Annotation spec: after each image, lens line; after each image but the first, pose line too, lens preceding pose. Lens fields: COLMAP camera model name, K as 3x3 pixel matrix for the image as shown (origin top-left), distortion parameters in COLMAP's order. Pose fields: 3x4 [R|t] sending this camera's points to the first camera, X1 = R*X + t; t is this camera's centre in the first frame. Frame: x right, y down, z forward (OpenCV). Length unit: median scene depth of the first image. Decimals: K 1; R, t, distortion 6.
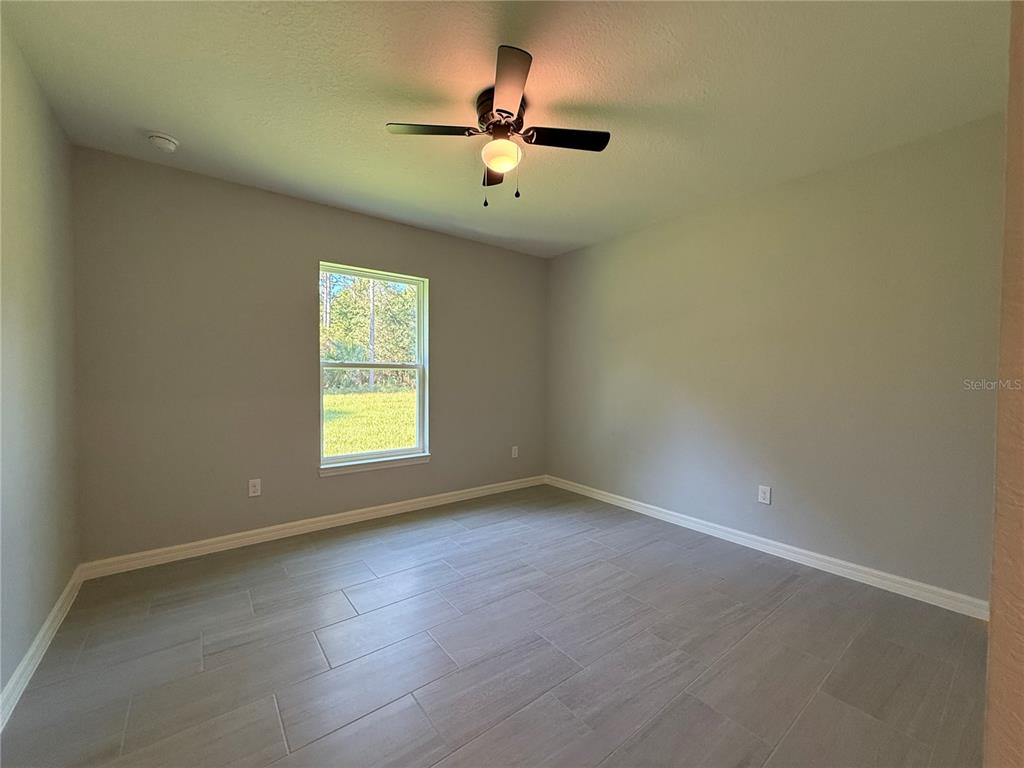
lens RADIAL K [[414.7, 0, 489.8], [0, 414.7, 383.5], [0, 0, 1]] dist [0.020363, -0.000046]
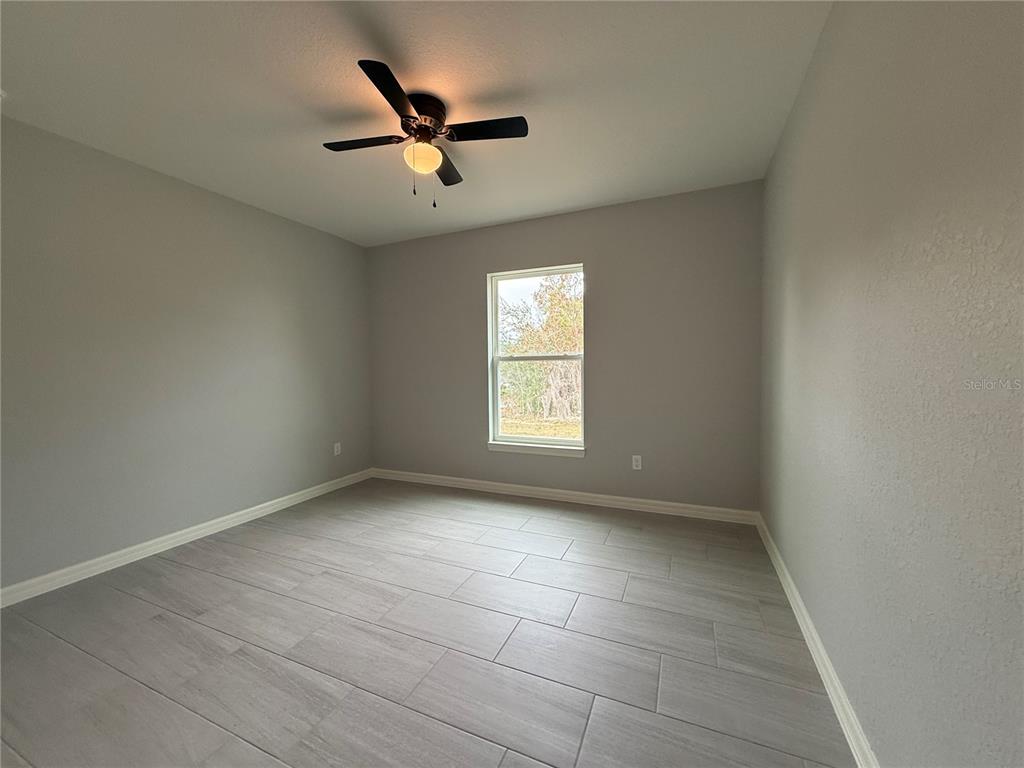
lens RADIAL K [[407.9, 0, 517.1], [0, 407.9, 389.8], [0, 0, 1]] dist [0.000079, 0.000065]
pose [[0.493427, 0.039135, -0.868906, 0.685105], [0.002399, 0.998922, 0.046354, -0.009935], [0.869784, -0.024957, 0.492801, 0.479883]]
